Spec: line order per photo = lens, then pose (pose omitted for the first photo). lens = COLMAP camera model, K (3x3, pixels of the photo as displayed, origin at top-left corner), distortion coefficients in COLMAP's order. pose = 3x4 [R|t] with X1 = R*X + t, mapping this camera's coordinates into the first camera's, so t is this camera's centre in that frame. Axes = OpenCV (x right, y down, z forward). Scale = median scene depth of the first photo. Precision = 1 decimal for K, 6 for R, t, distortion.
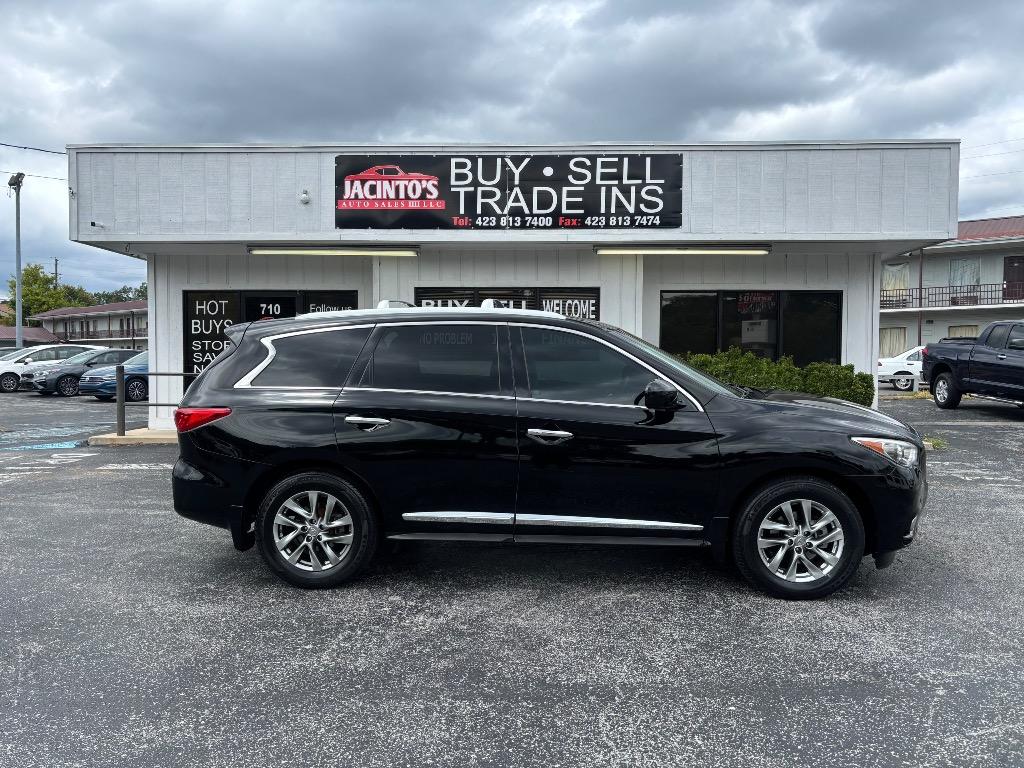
lens RADIAL K [[771.4, 0, 510.3], [0, 771.4, 389.2], [0, 0, 1]] dist [0.044541, -0.063617]
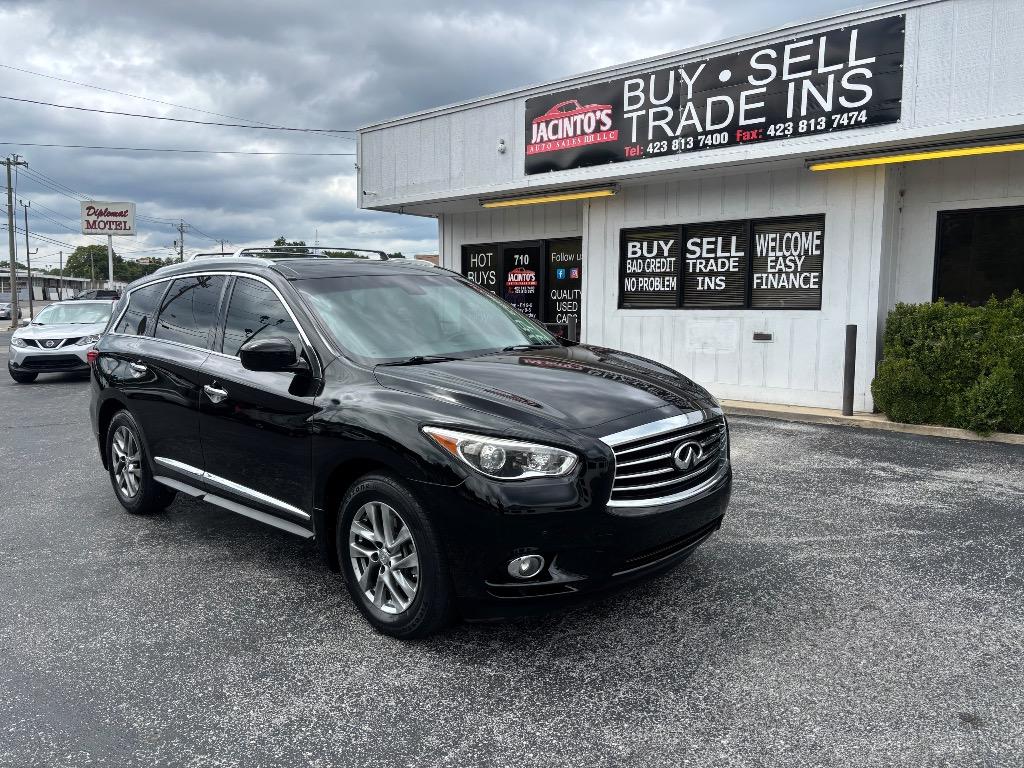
lens RADIAL K [[778.5, 0, 513.9], [0, 778.5, 374.2], [0, 0, 1]] dist [0.004244, 0.008931]
pose [[0.765916, 0.058364, -0.640286, 0.419191], [-0.024065, 0.997776, 0.062164, -0.015022], [0.642490, -0.032204, 0.765617, 0.223304]]
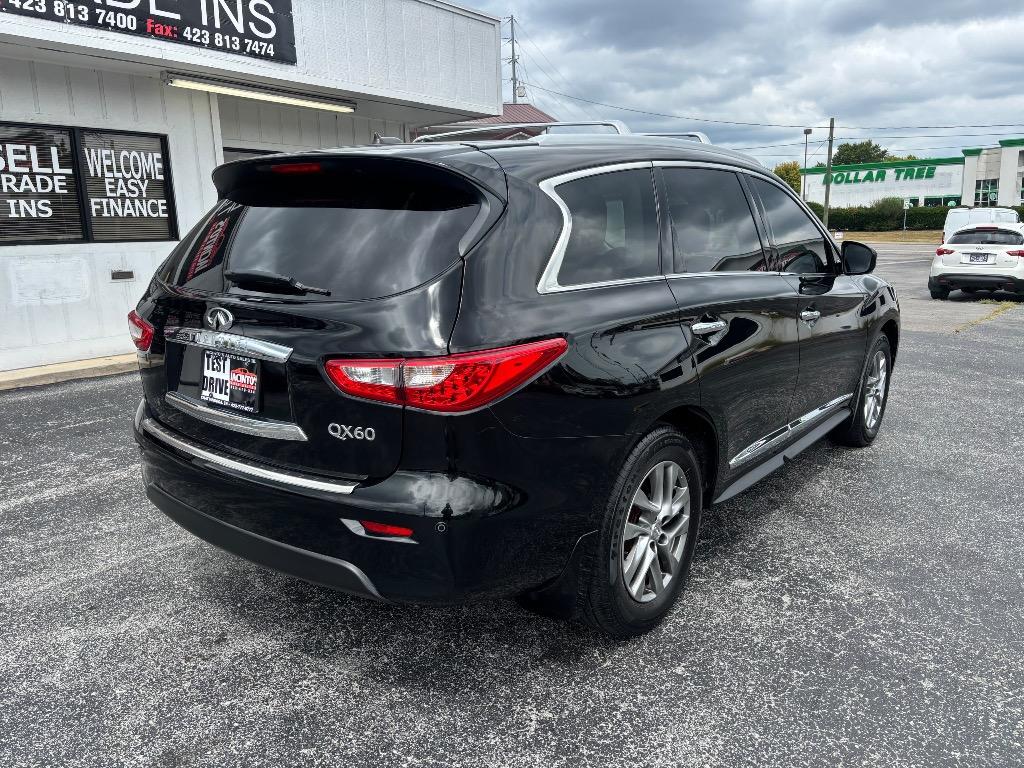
lens RADIAL K [[771.4, 0, 510.3], [0, 771.4, 389.2], [0, 0, 1]] dist [0.044541, -0.063617]
pose [[0.574146, -0.178440, 0.799072, -0.343843], [0.057941, 0.982370, 0.177741, -0.012349], [-0.816700, -0.055750, 0.574363, 0.348918]]
